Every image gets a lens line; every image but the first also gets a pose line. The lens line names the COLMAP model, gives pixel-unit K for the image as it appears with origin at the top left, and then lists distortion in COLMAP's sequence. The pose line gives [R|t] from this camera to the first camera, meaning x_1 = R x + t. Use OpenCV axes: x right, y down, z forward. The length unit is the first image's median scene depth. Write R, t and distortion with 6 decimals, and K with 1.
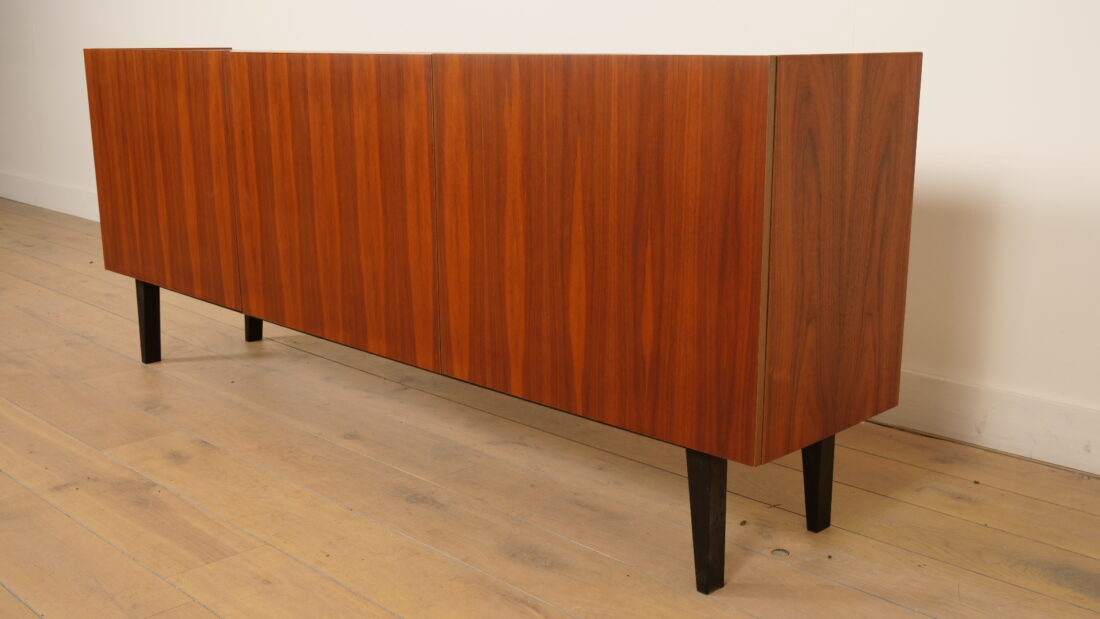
lens RADIAL K [[1138.8, 0, 550.0], [0, 1138.8, 309.5], [0, 0, 1]] dist [-0.005402, 0.008358]
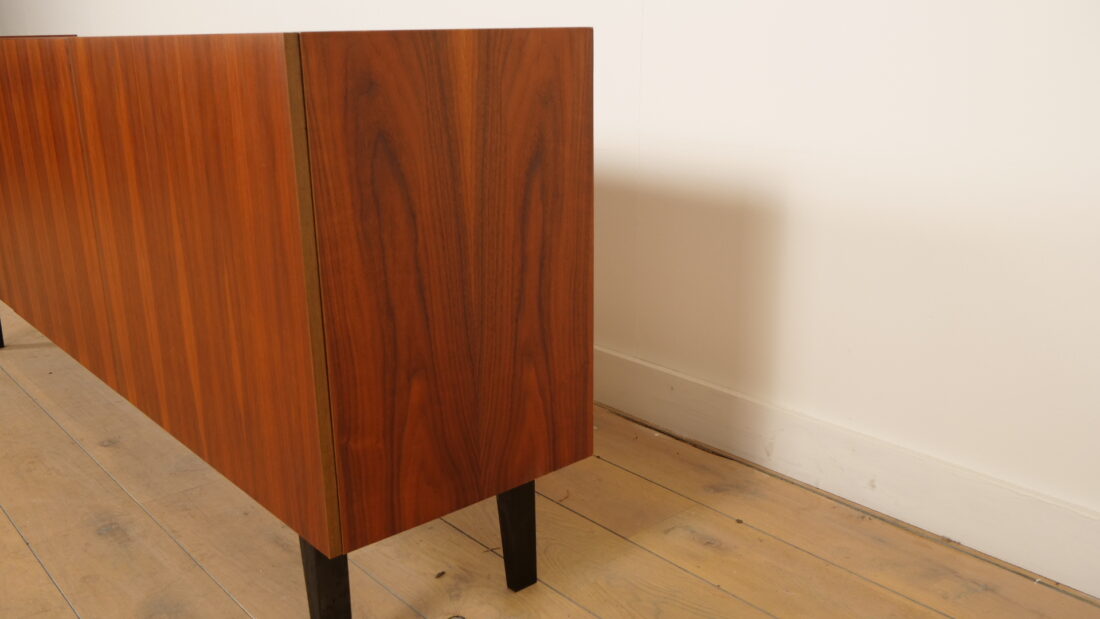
lens RADIAL K [[955.0, 0, 550.0], [0, 955.0, 309.5], [0, 0, 1]] dist [-0.005379, -0.007670]
pose [[0.997888, 0.009510, -0.064262, 0.299856], [-0.005843, 0.998356, 0.057012, -0.059170], [0.064698, -0.056517, 0.996303, 0.284104]]
